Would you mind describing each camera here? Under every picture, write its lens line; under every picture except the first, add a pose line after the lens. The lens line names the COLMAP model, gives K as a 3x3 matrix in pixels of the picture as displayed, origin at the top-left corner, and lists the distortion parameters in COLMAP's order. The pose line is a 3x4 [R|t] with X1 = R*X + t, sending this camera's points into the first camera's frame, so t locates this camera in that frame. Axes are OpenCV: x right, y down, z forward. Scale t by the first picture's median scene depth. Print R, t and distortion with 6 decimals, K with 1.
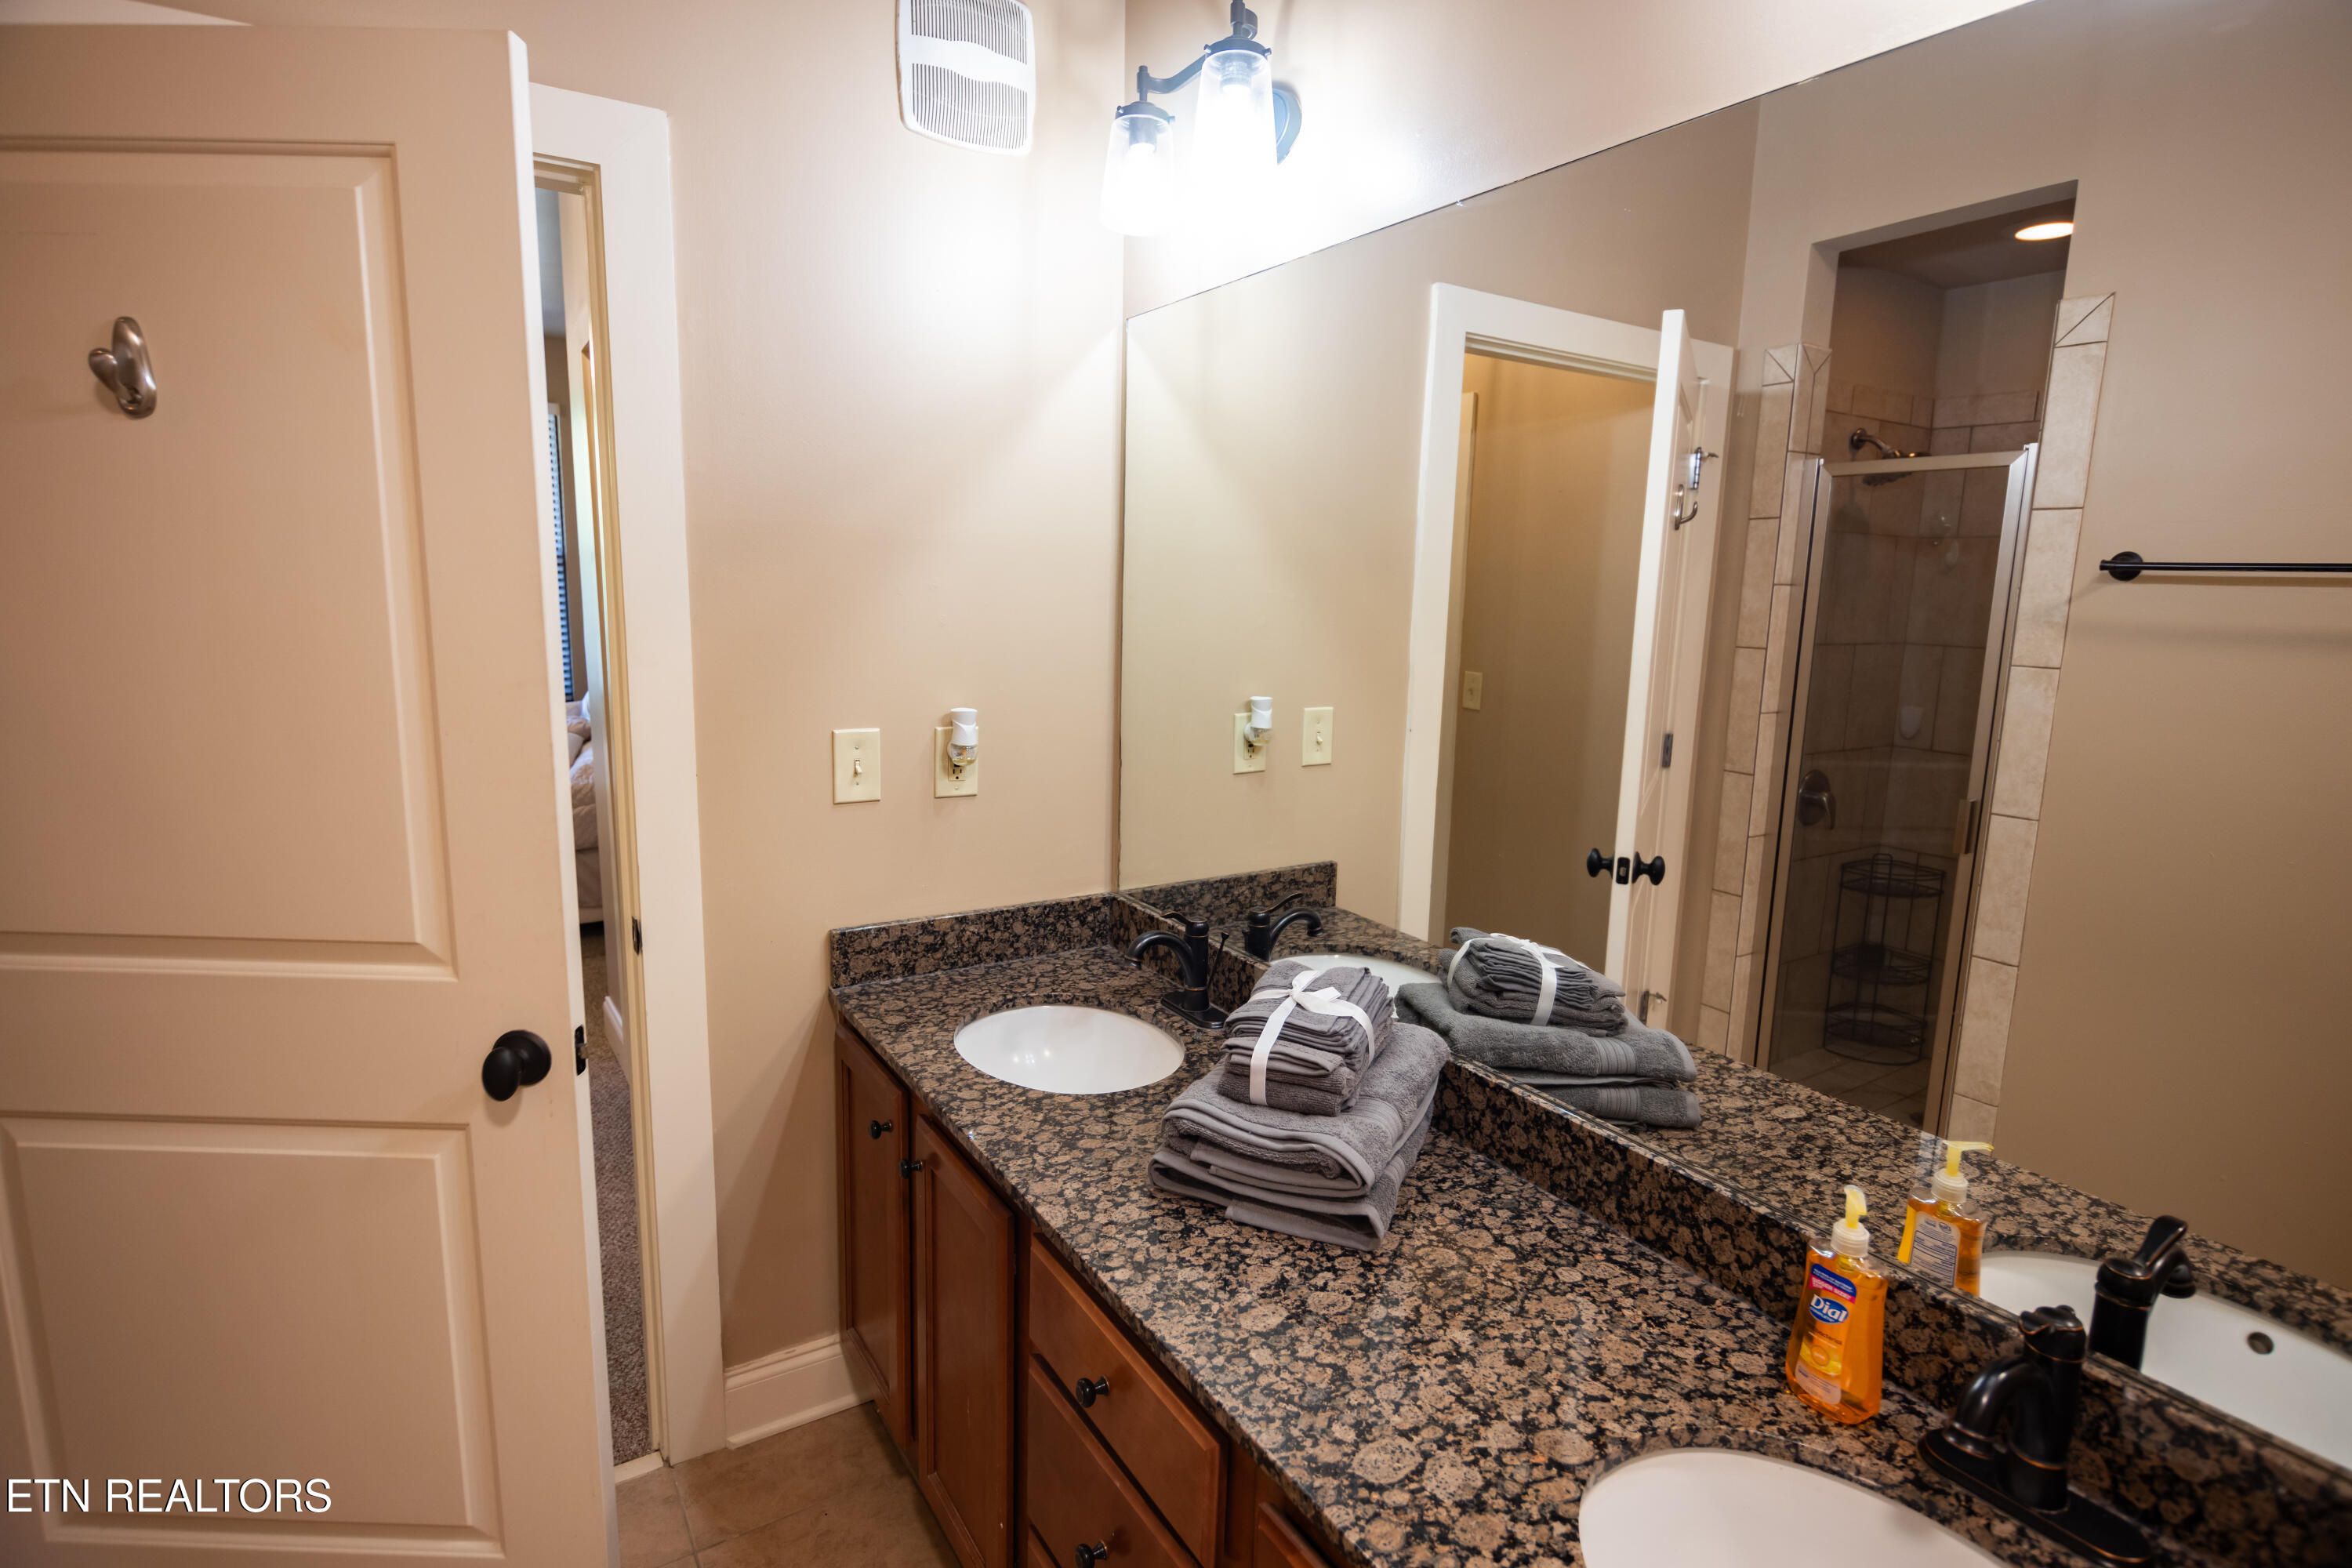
lens RADIAL K [[1167.2, 0, 1181.9], [0, 1167.2, 775.2], [0, 0, 1]] dist [0.002029, -0.004573]
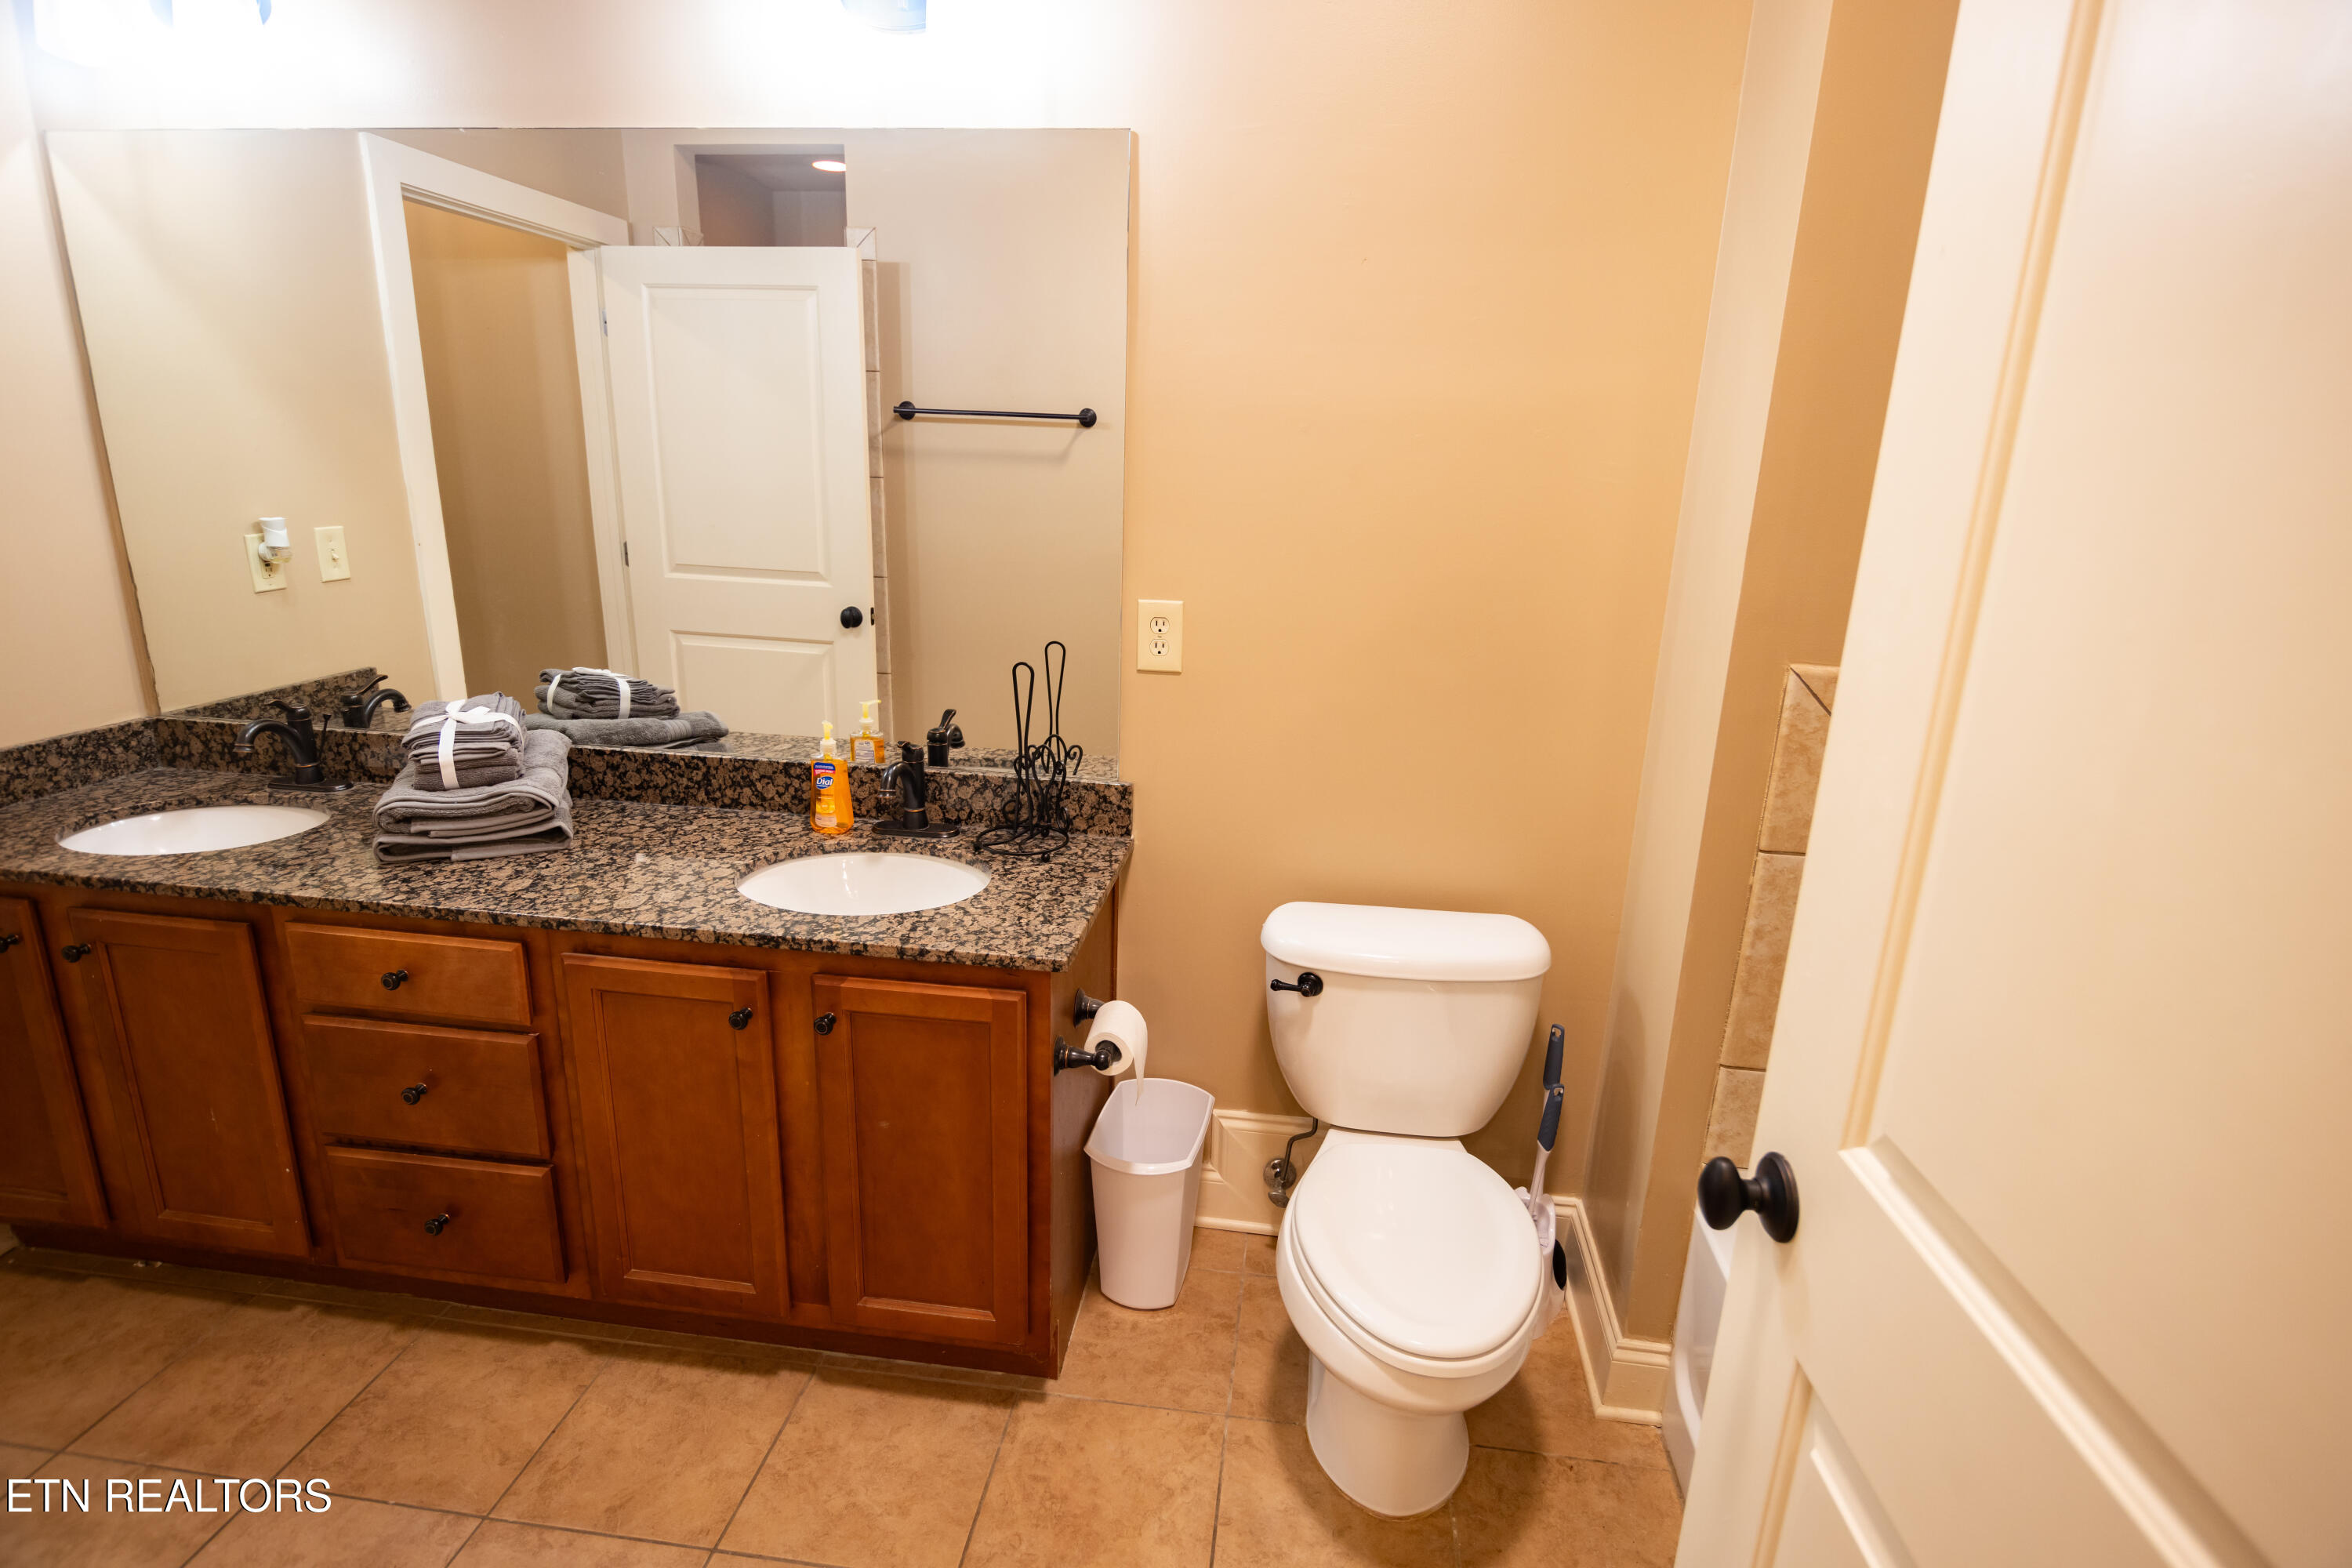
lens RADIAL K [[1167.2, 0, 1180.8], [0, 1167.2, 775.1], [0, 0, 1]] dist [0.002029, -0.004573]
pose [[0.641294, -0.207494, 0.738708, -0.403072], [0.107564, 0.977546, 0.181201, 0.102222], [-0.759719, -0.036744, 0.649213, -0.583208]]
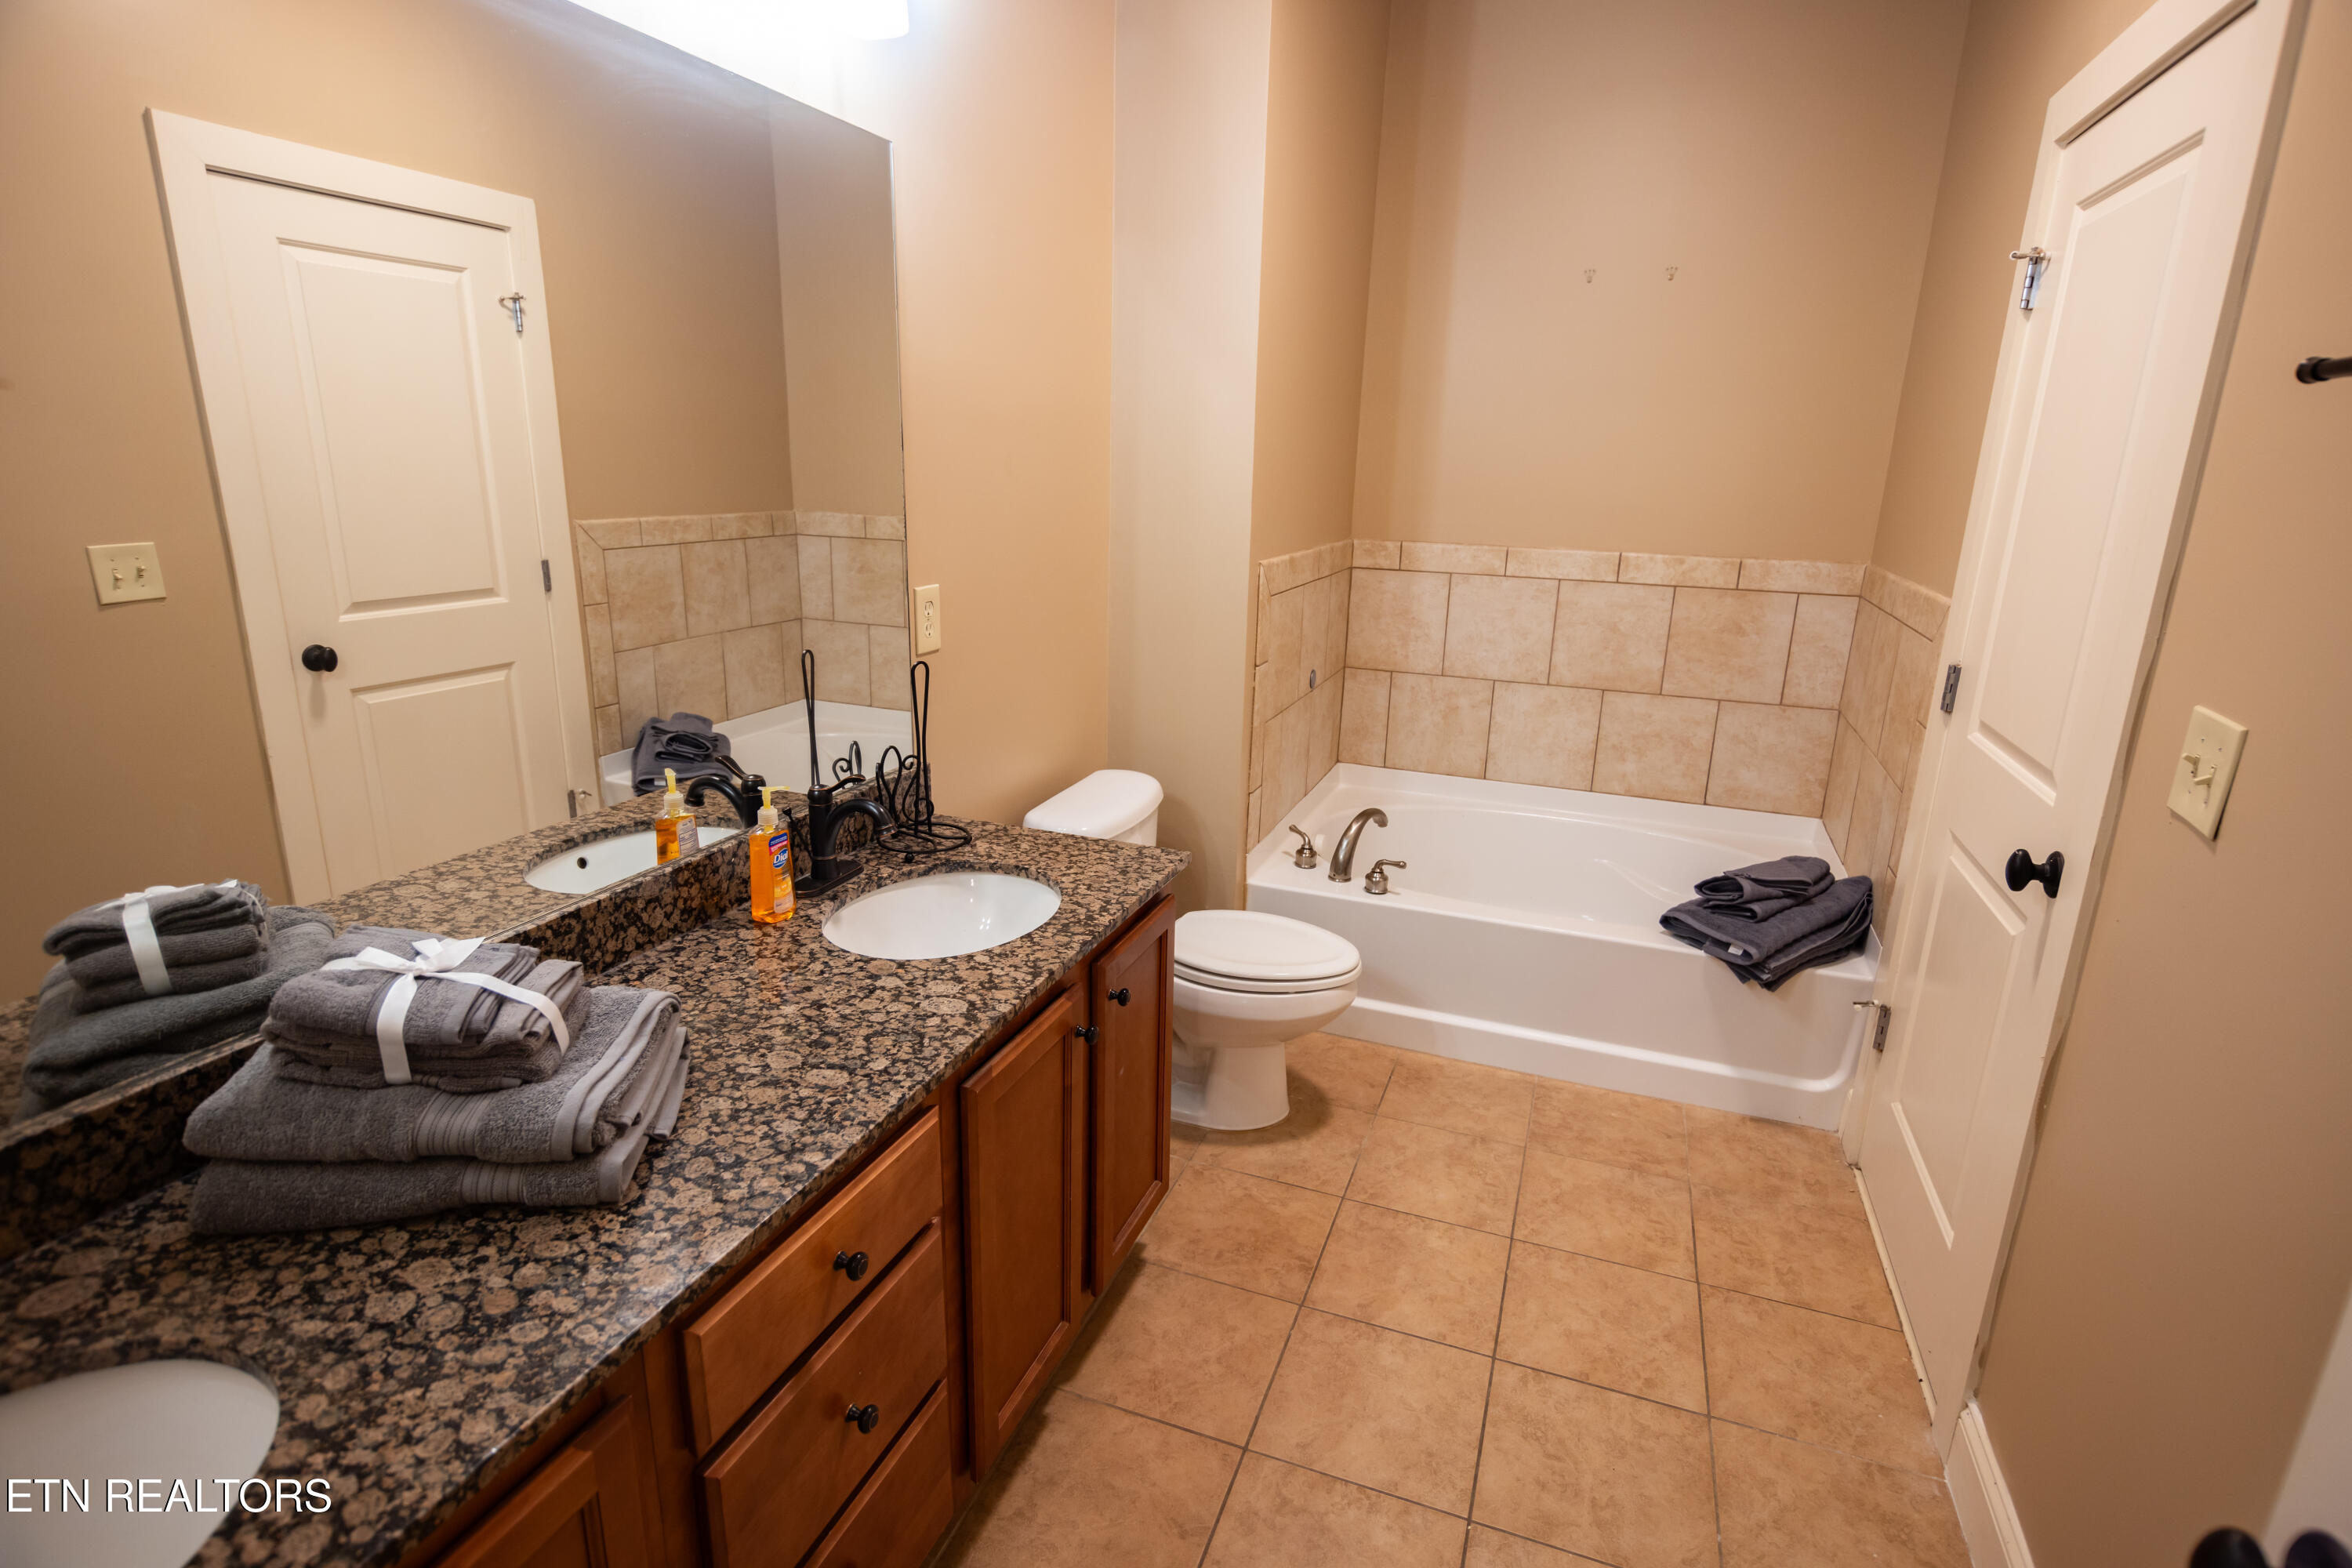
lens RADIAL K [[1167.2, 0, 1172.3], [0, 1167.2, 781.4], [0, 0, 1]] dist [0.002029, -0.004573]
pose [[-0.591414, -0.254025, 0.765311, -0.759403], [0.093551, 0.921060, 0.378016, -0.167221], [-0.800923, 0.295160, -0.520964, 1.007118]]
